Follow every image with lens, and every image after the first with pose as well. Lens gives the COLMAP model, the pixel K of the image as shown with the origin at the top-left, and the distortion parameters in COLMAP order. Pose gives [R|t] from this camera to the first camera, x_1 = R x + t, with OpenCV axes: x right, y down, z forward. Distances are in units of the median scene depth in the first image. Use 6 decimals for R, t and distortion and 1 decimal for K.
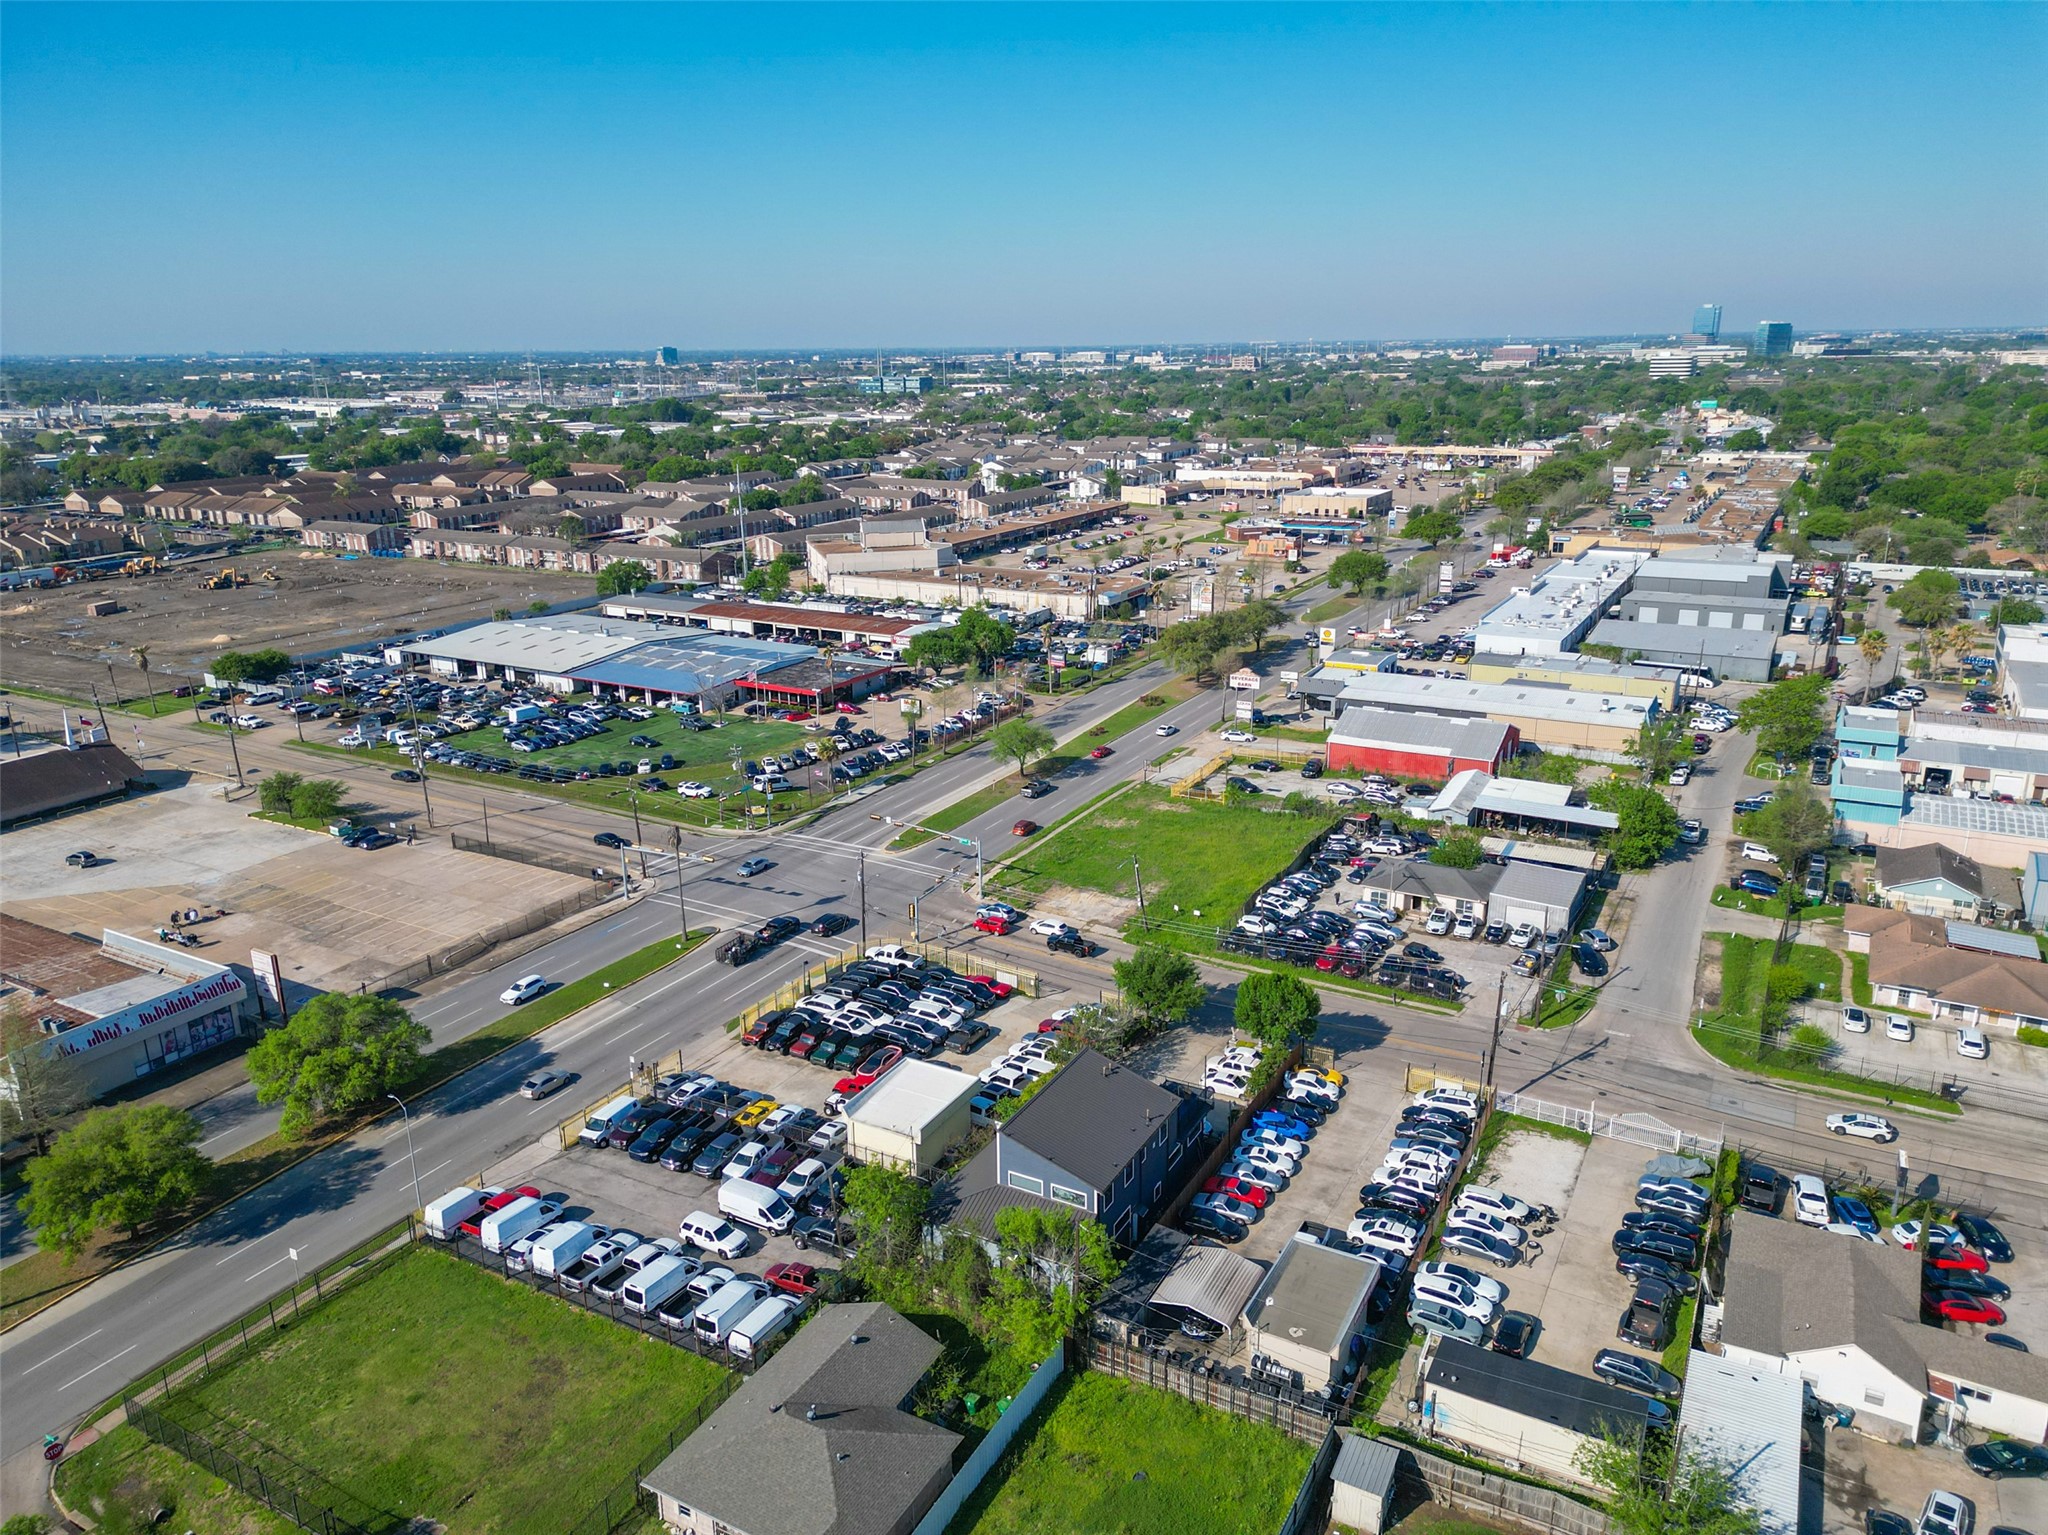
lens RADIAL K [[1427.4, 0, 1018.6], [0, 1427.4, 761.9], [0, 0, 1]] dist [0.086044, -0.087626]
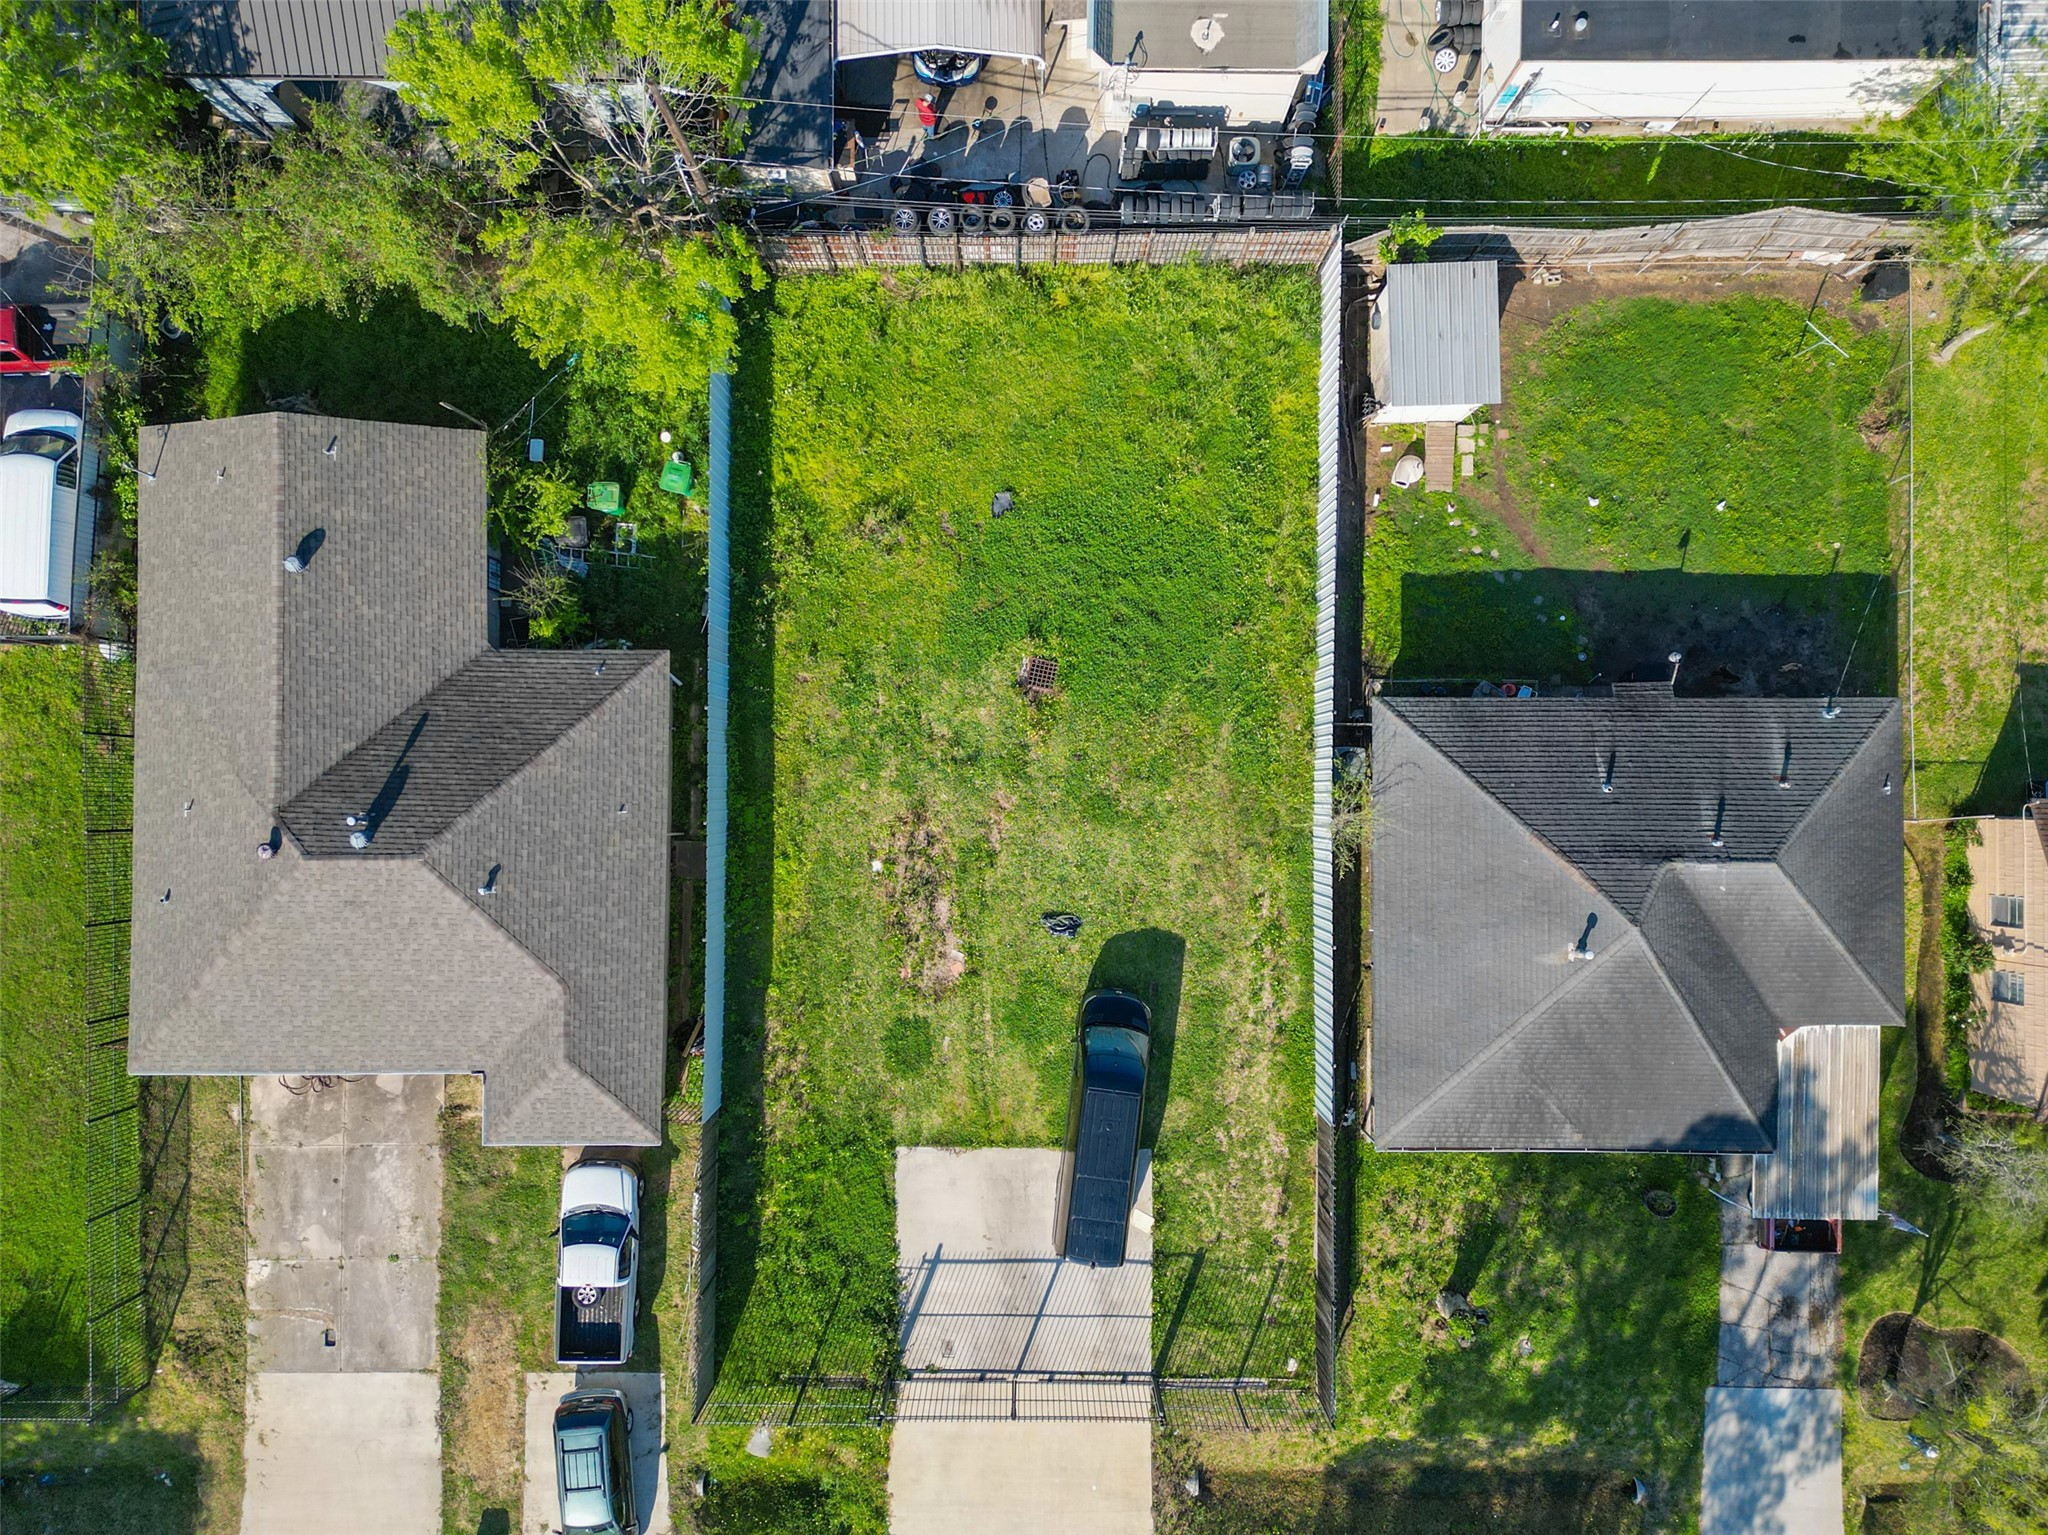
lens RADIAL K [[1433.0, 0, 1032.6], [0, 1433.0, 782.5], [0, 0, 1]] dist [0.073990, -0.065294]
pose [[0.876550, -0.480693, 0.024368, 0.014338], [0.123783, 0.274068, 0.953711, 0.019572], [-0.465121, -0.832959, 0.299736, 0.322523]]
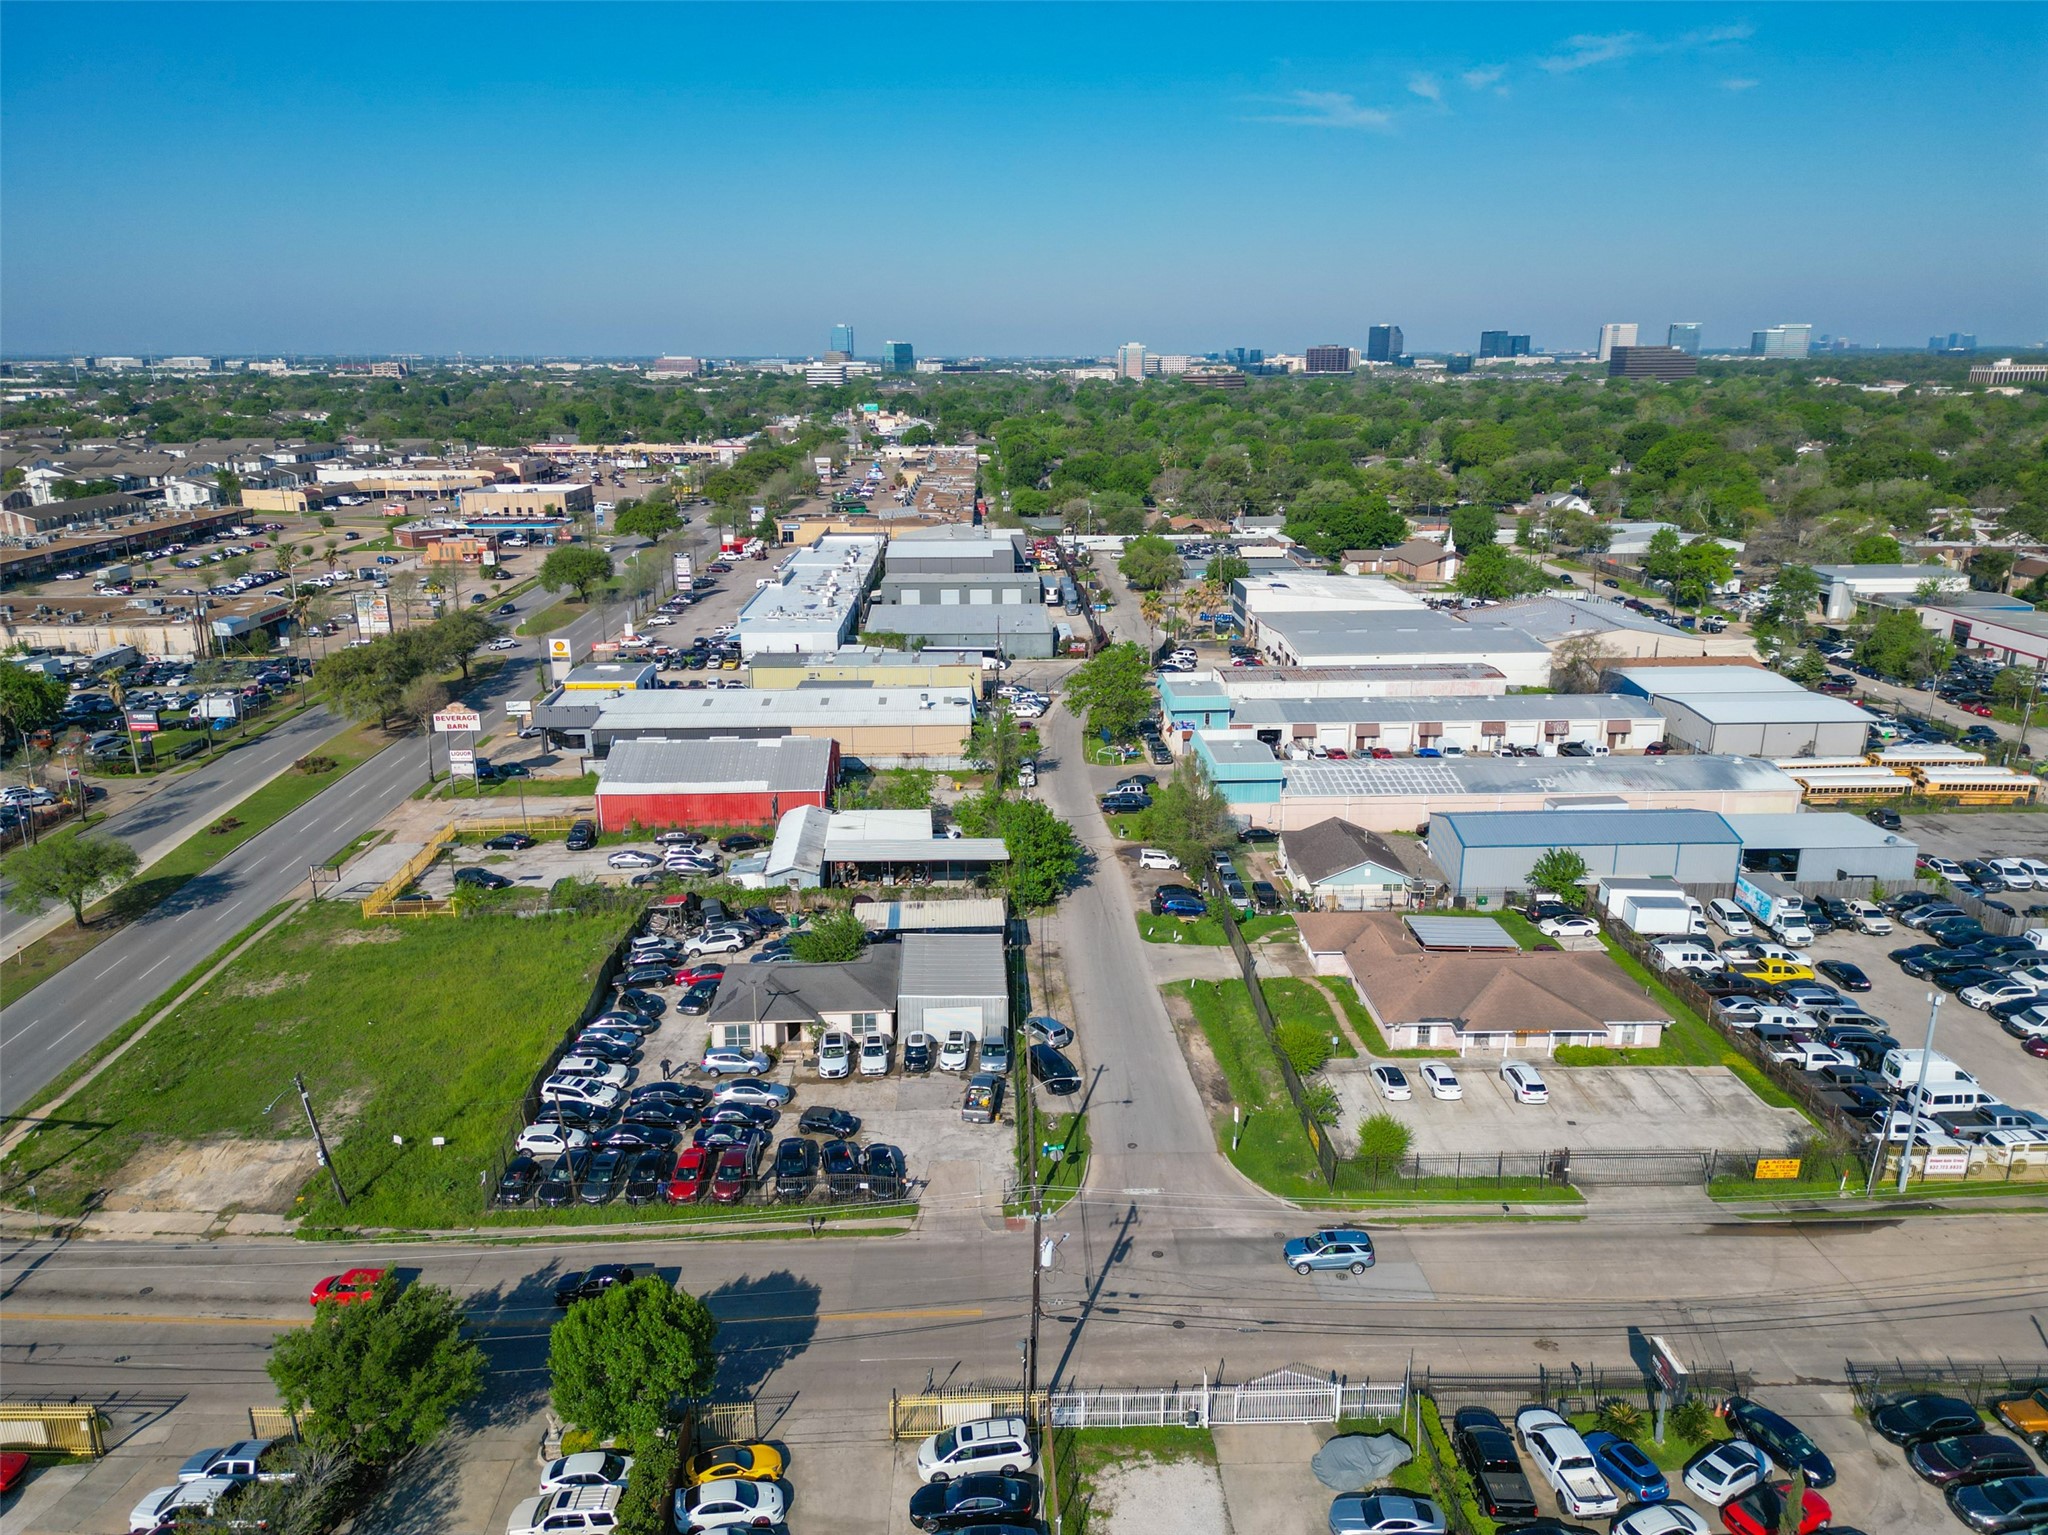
lens RADIAL K [[1427.4, 0, 1018.6], [0, 1427.4, 761.9], [0, 0, 1]] dist [0.086044, -0.087626]
pose [[0.853546, -0.132638, 0.503851, 0.042163], [0.138282, 0.990042, 0.026371, -0.021586], [-0.502331, 0.047164, 0.863388, 0.311264]]
